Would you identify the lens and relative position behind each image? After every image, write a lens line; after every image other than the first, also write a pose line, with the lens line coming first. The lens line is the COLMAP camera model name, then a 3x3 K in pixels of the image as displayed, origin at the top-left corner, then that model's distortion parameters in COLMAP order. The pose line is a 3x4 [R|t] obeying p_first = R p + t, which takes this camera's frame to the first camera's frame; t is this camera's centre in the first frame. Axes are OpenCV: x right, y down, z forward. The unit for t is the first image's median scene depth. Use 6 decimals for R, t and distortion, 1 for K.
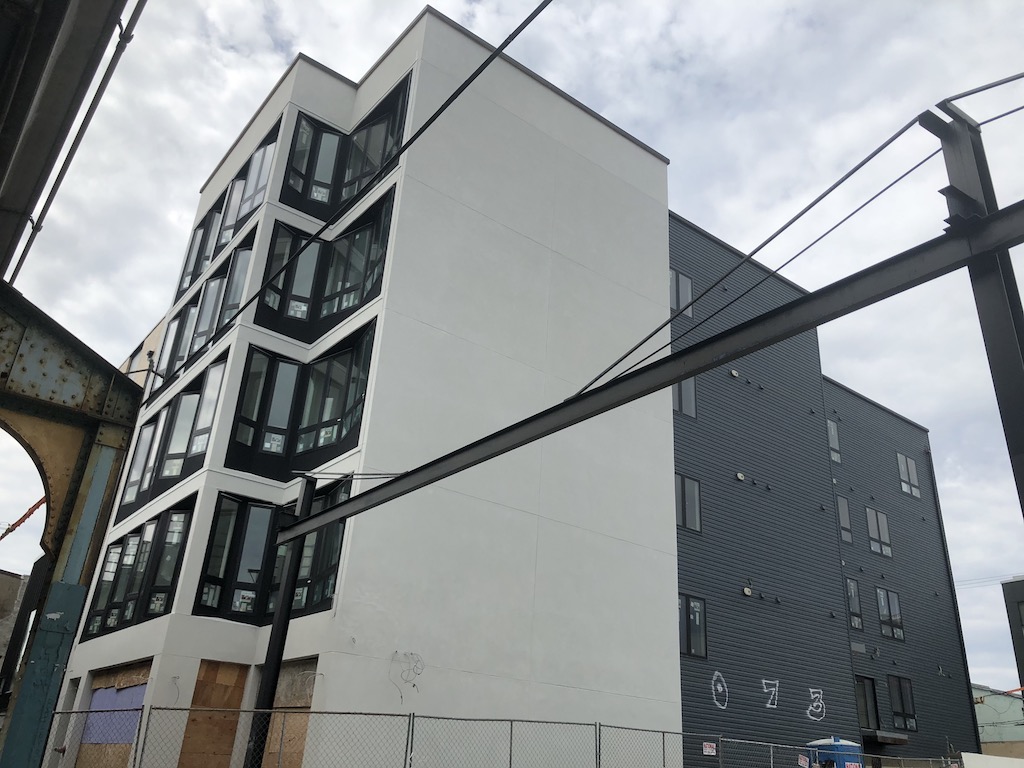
lens RADIAL K [[837.5, 0, 513.3], [0, 837.5, 381.7], [0, 0, 1]] dist [0.027119, -0.014816]
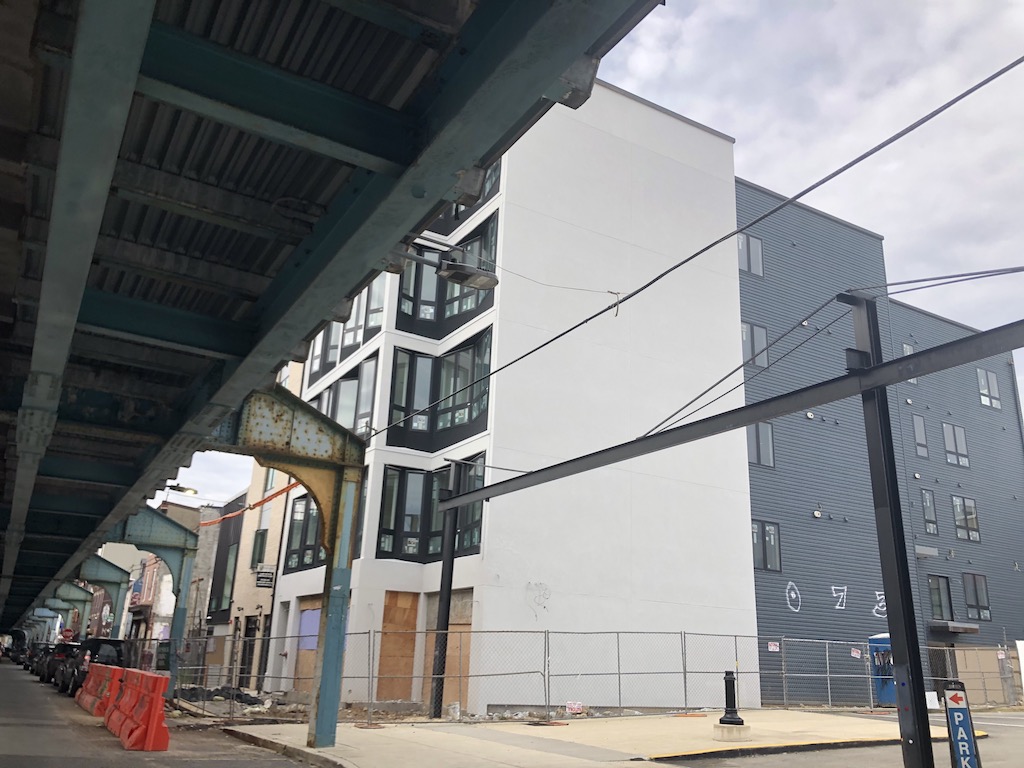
lens RADIAL K [[837.5, 0, 513.0], [0, 837.5, 383.2], [0, 0, 1]] dist [0.027119, -0.014816]
pose [[0.990886, -0.058781, -0.121203, 0.013150], [0.072570, 0.990976, 0.112693, -0.120001], [0.113485, -0.120462, 0.986210, -0.233296]]
